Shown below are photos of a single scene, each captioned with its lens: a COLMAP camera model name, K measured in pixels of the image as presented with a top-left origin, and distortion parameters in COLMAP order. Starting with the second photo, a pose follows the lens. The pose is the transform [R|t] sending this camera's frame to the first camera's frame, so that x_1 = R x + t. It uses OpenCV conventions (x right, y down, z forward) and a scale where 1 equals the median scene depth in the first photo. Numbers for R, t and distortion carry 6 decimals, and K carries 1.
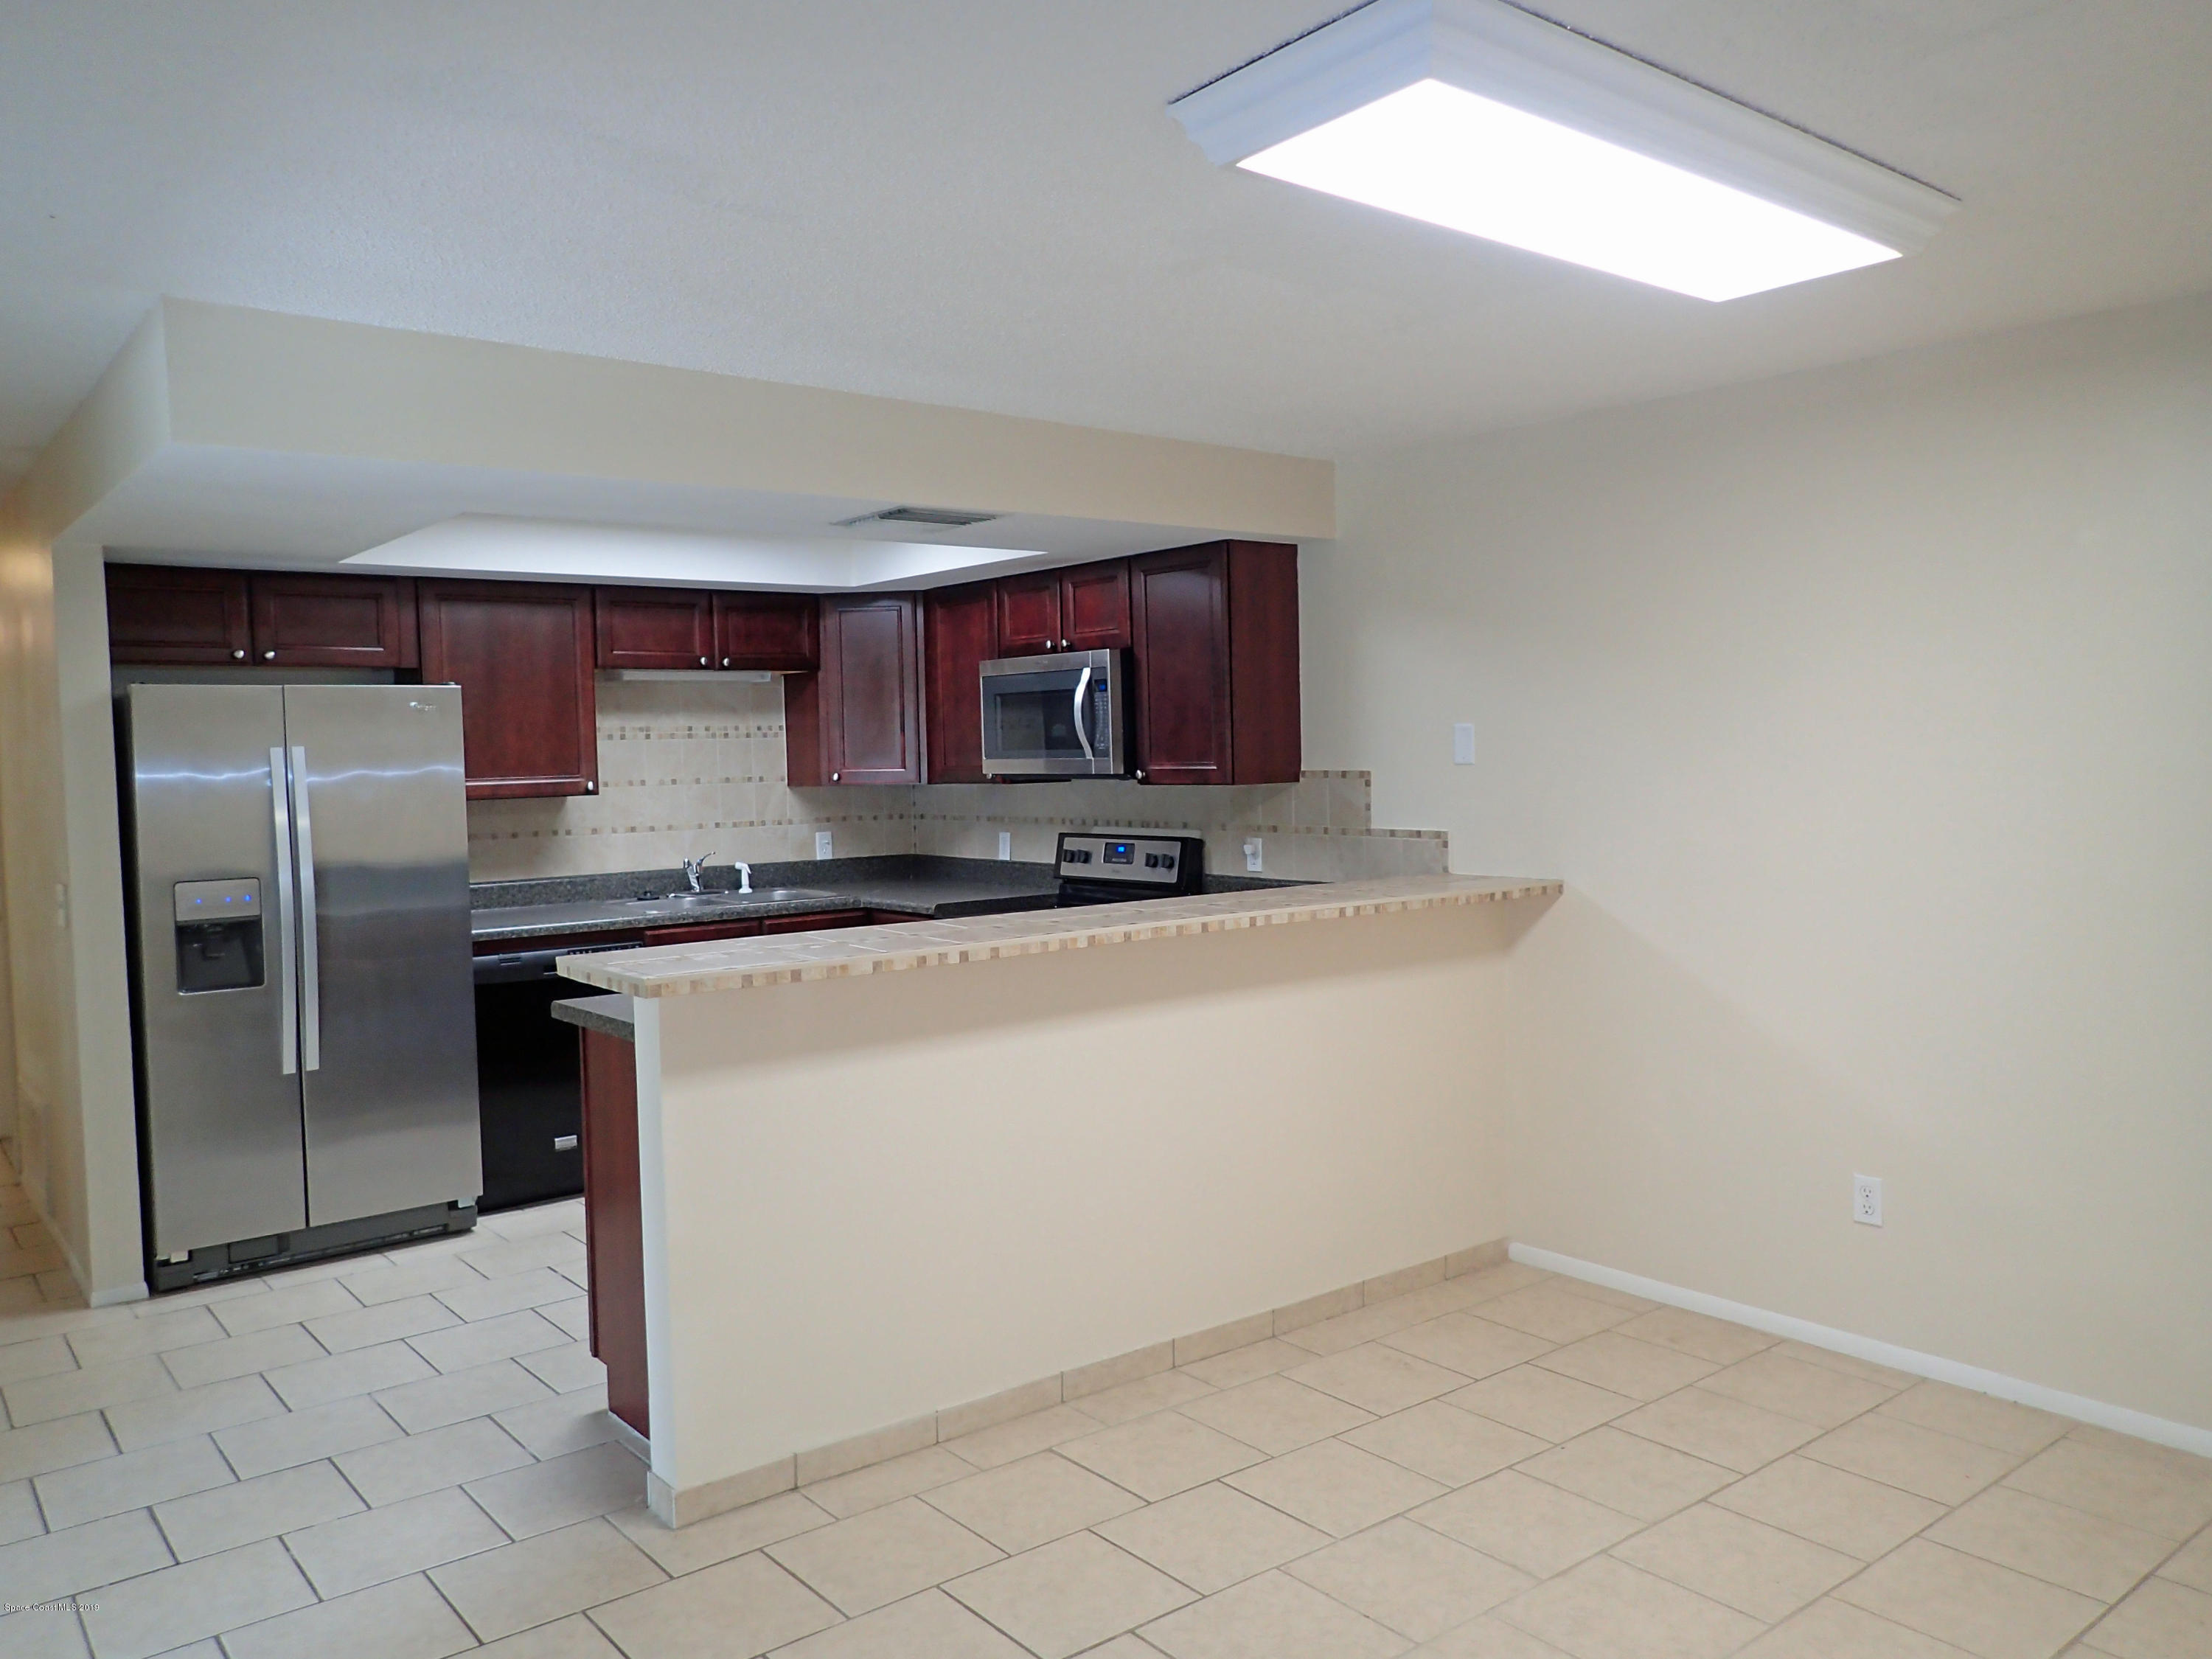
lens RADIAL K [[1631.0, 0, 1106.0], [0, 1631.0, 829.5], [0, 0, 1]] dist [0.011879, -0.000070]
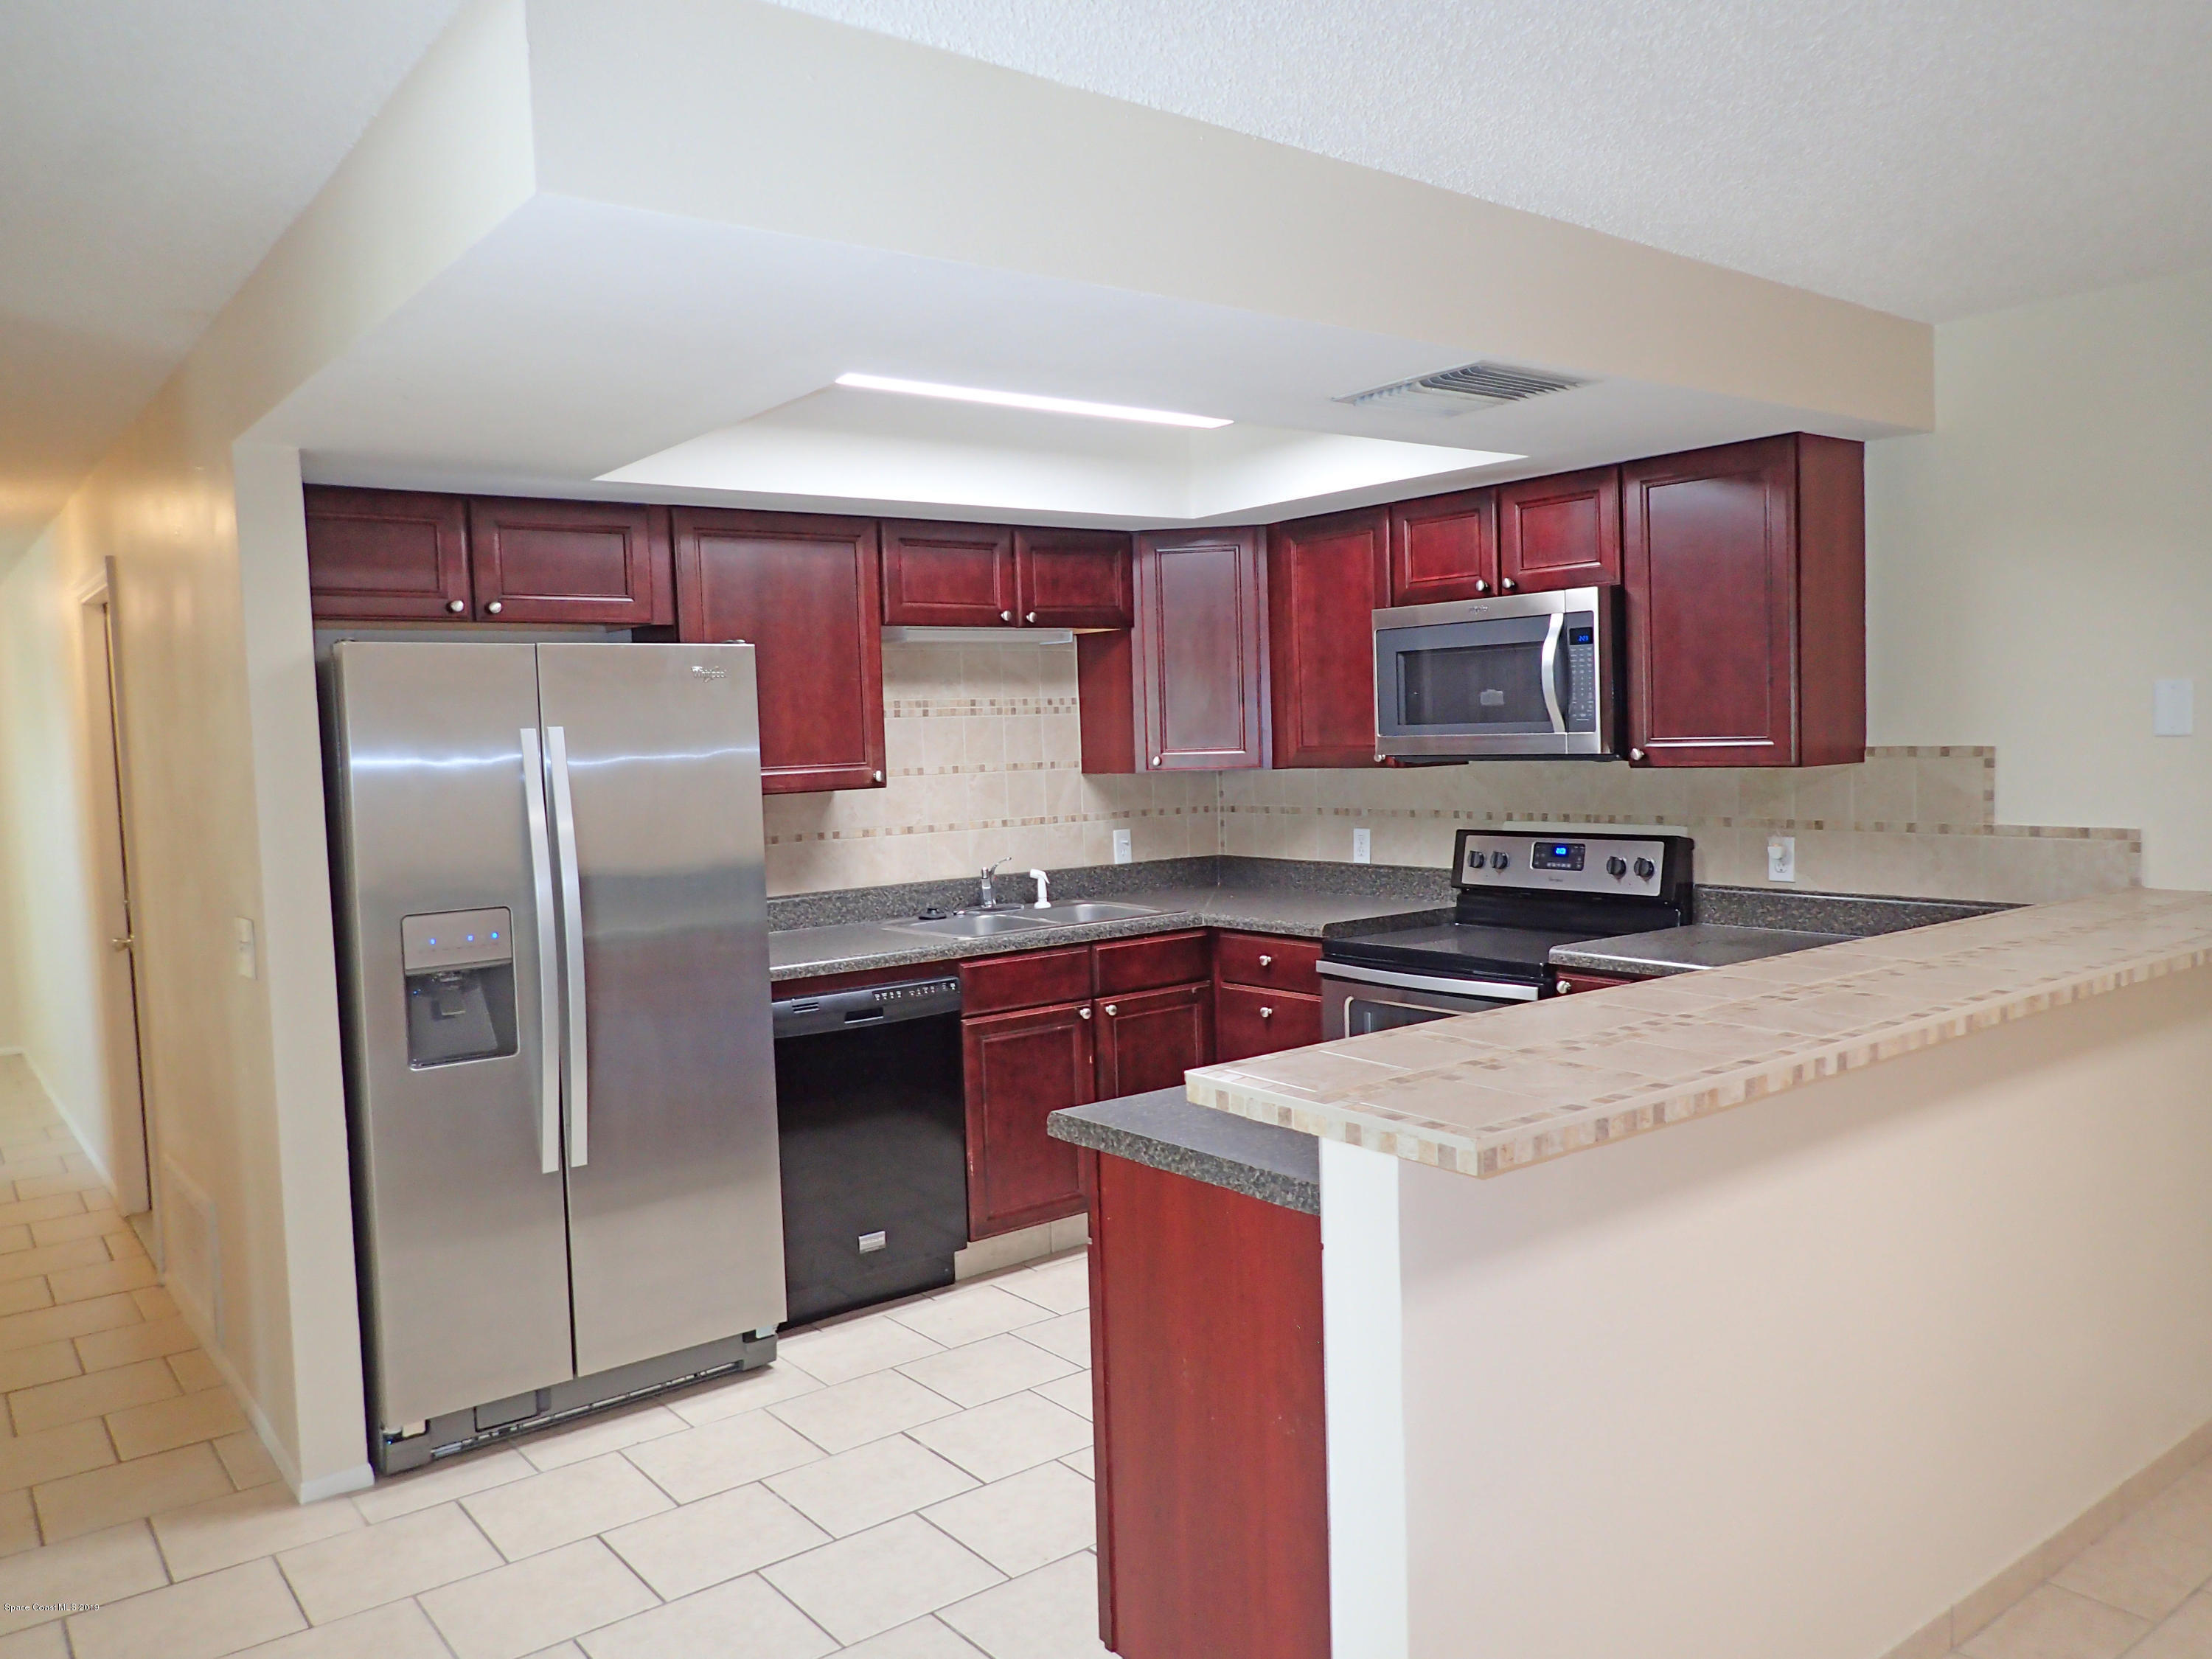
lens RADIAL K [[1631.0, 0, 1106.0], [0, 1631.0, 829.5], [0, 0, 1]] dist [0.011879, -0.000070]
pose [[0.999765, -0.008648, -0.019889, -0.206319], [0.008868, 0.999900, 0.011038, -0.009481], [0.019791, -0.011211, 0.999741, 0.240553]]
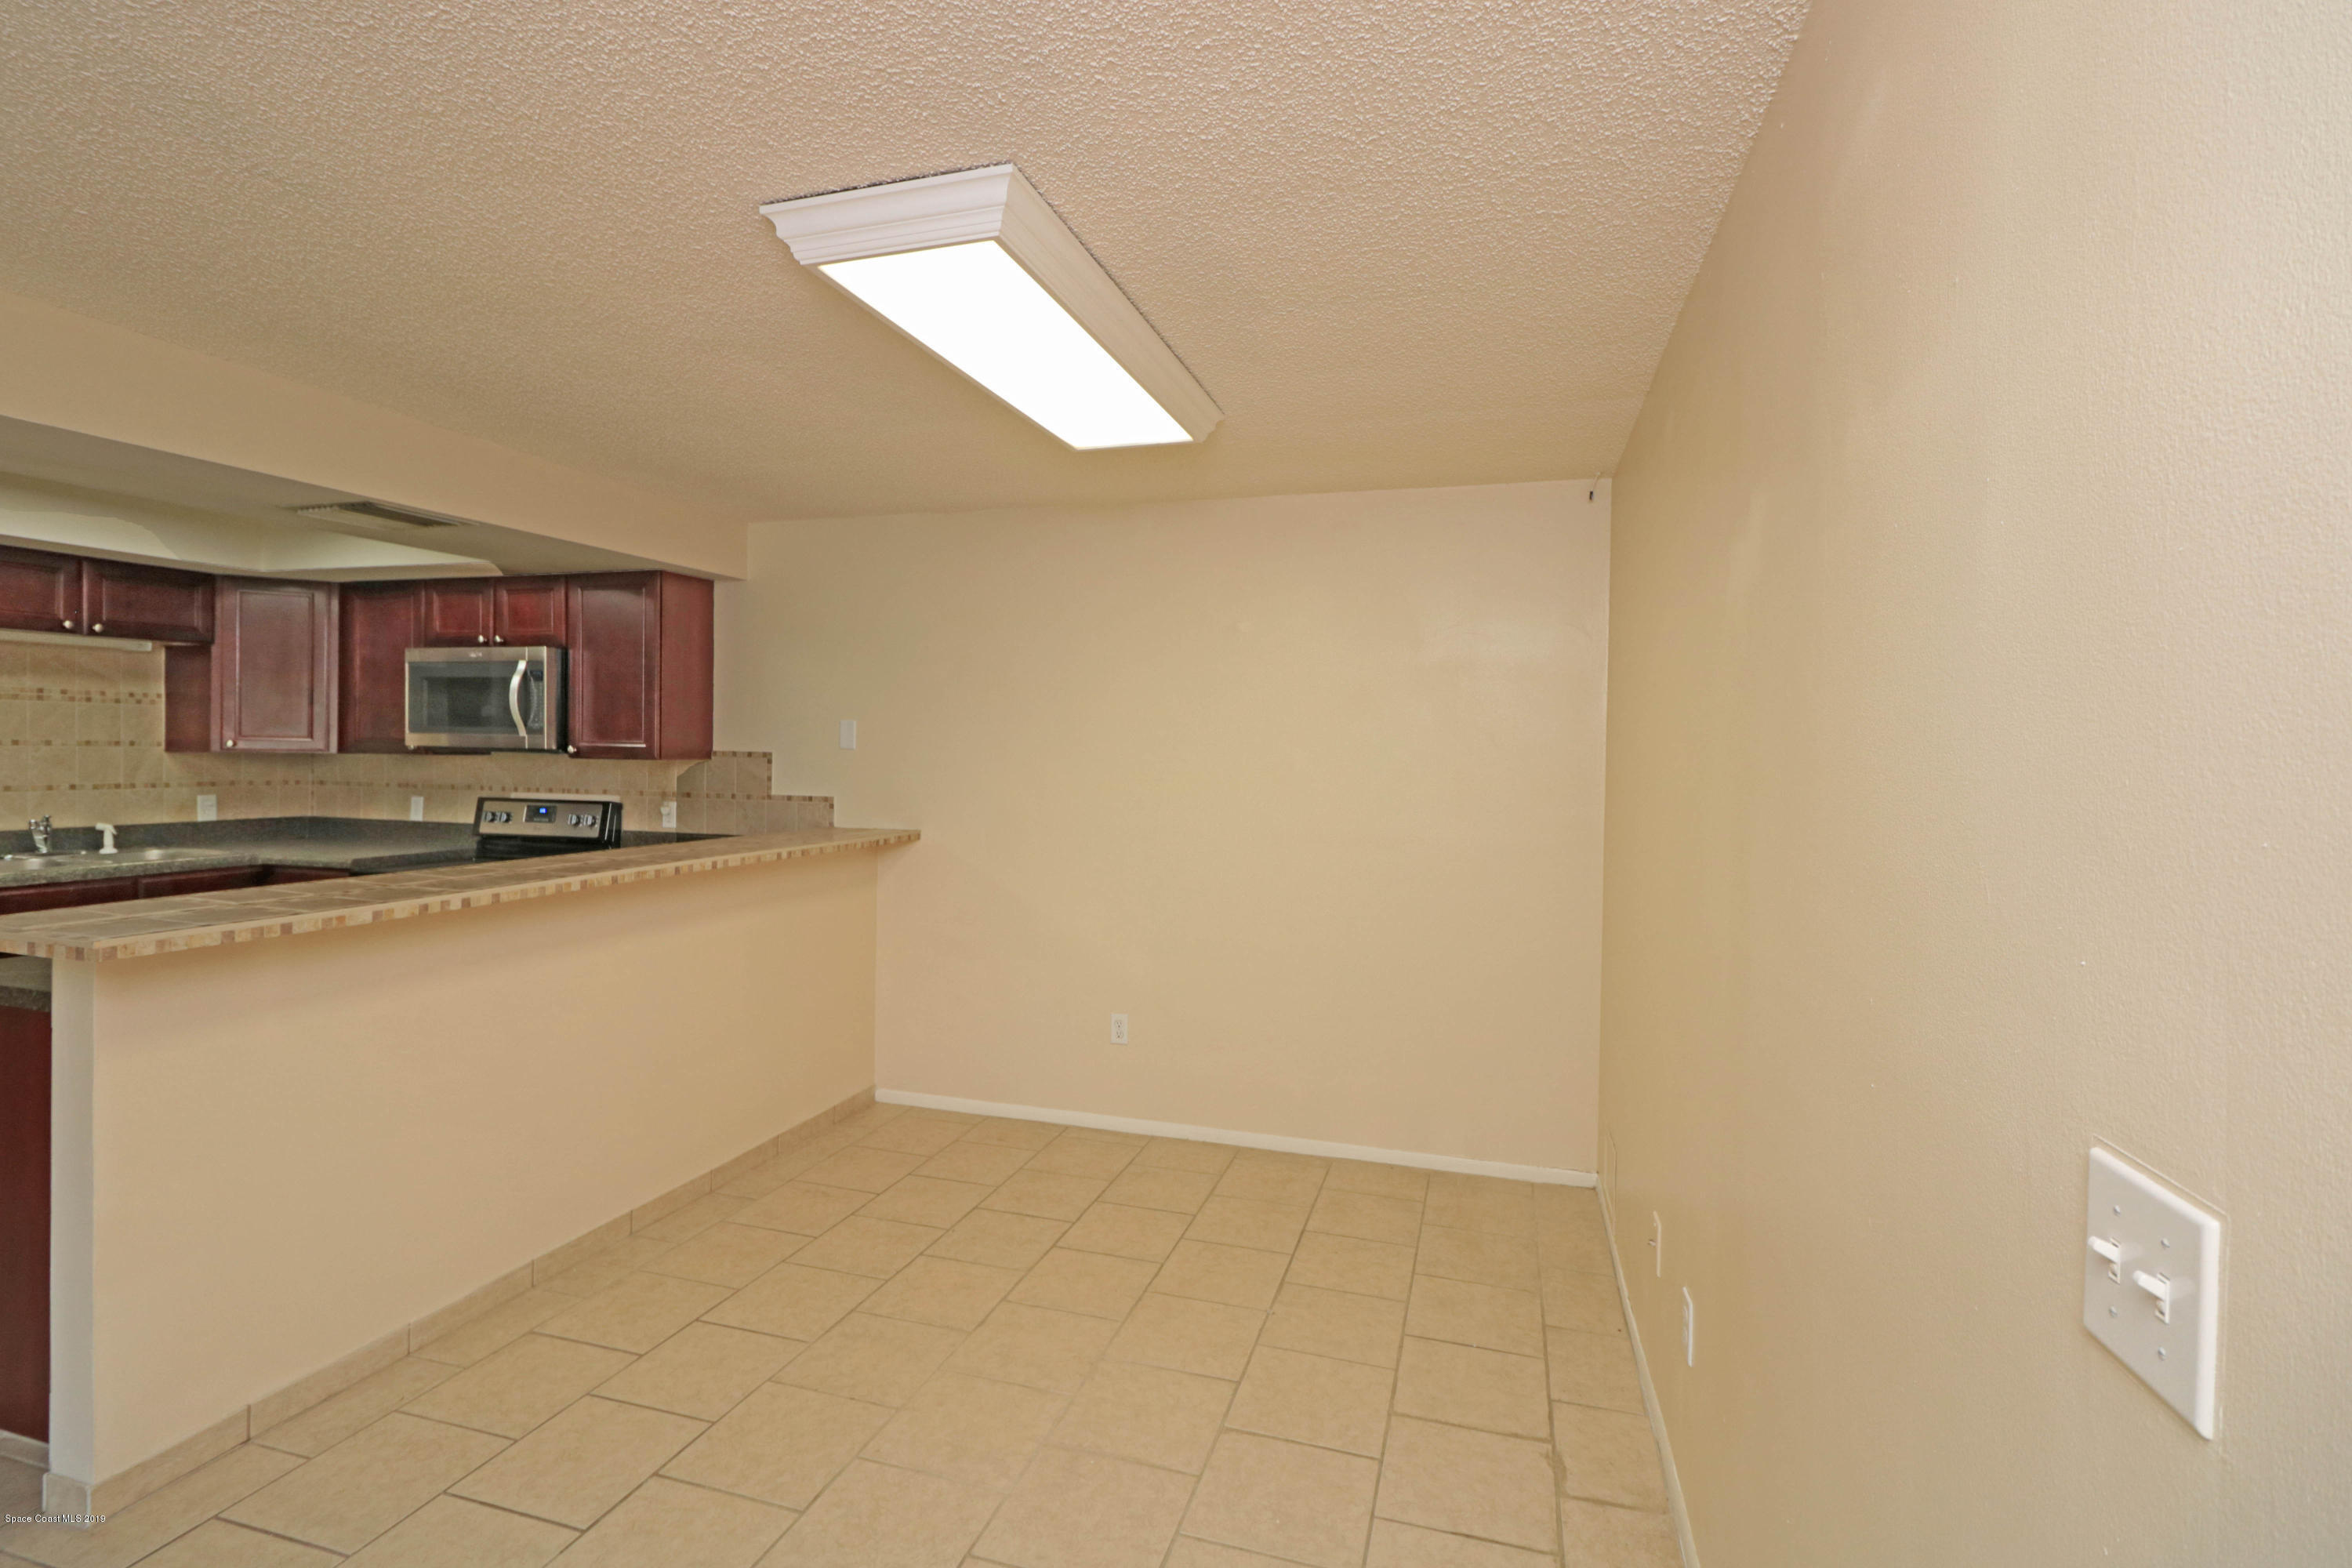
lens RADIAL K [[1074.8, 0, 1175.8], [0, 1074.8, 758.0], [0, 0, 1]] dist [0.000198, -0.000739]
pose [[0.822225, 0.029969, 0.568374, -0.064612], [-0.005708, 0.998997, -0.044418, 0.006059], [-0.569135, 0.033277, 0.821571, 0.070877]]
